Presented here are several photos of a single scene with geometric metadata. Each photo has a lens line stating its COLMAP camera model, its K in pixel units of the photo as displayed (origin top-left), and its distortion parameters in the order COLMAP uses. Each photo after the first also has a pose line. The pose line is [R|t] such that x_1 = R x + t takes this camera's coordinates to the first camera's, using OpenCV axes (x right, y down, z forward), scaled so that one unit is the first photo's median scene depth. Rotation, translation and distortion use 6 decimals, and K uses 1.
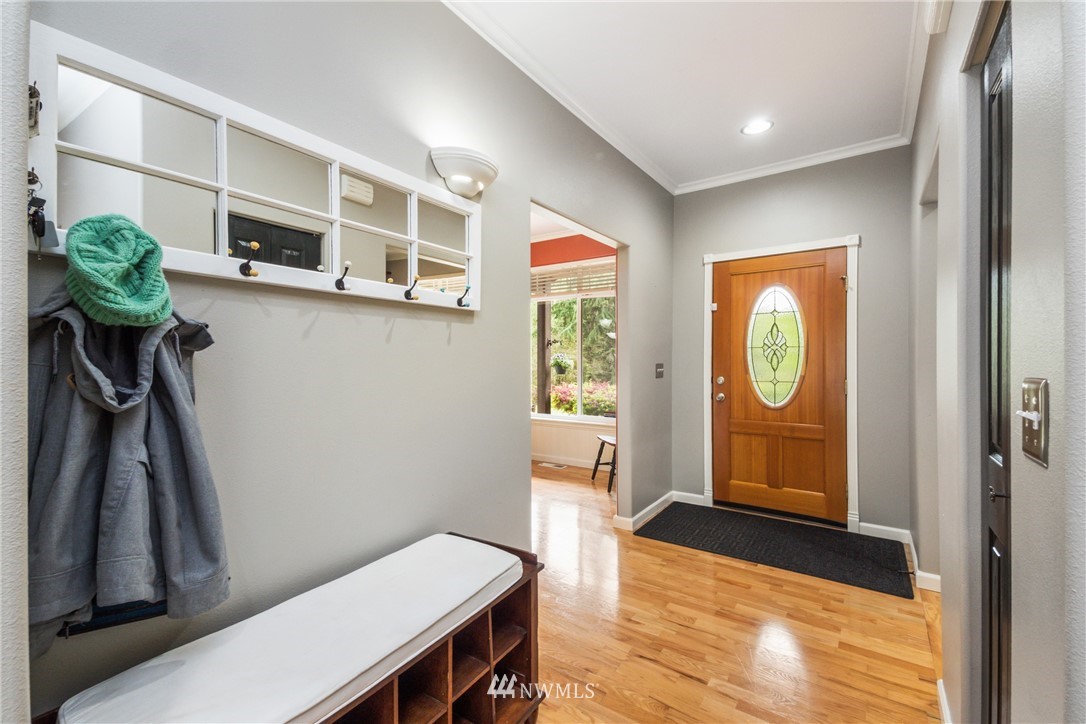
lens RADIAL K [[444.9, 0, 542.0], [0, 444.9, 355.9], [0, 0, 1]] dist [0.035821, -0.002187]
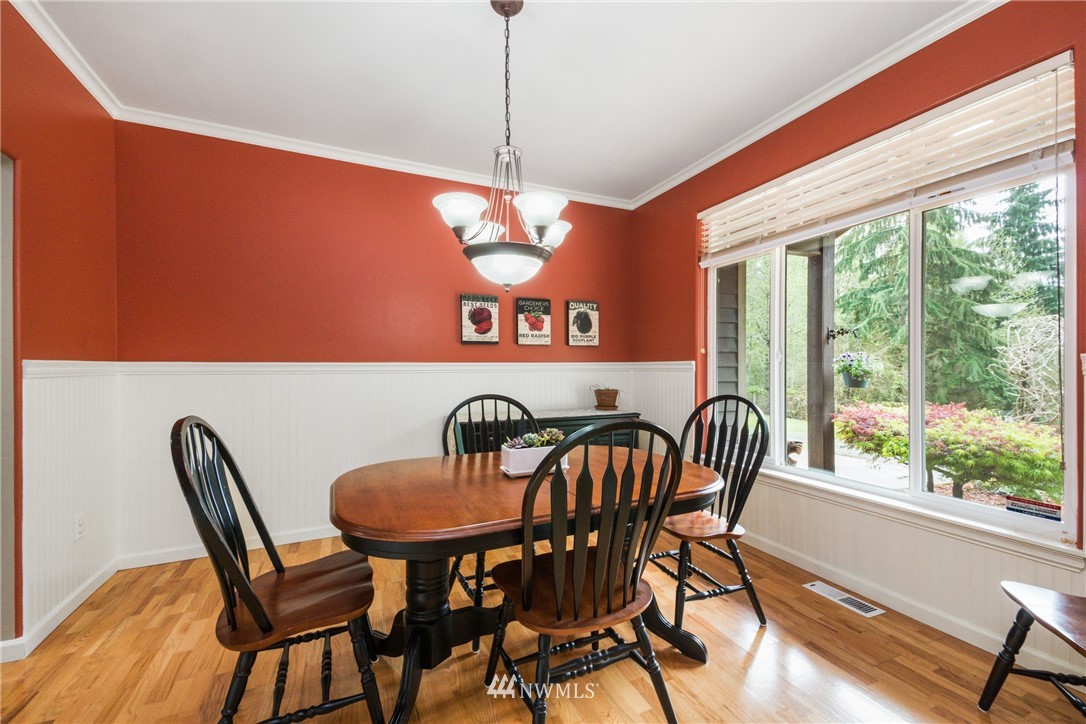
lens RADIAL K [[444.9, 0, 553.3], [0, 444.9, 363.1], [0, 0, 1]] dist [0.035821, -0.002187]
pose [[0.858307, -0.002424, -0.513130, 0.006926], [0.003298, 0.999994, 0.000792, 0.007593], [0.513125, -0.002372, 0.858310, 0.287333]]
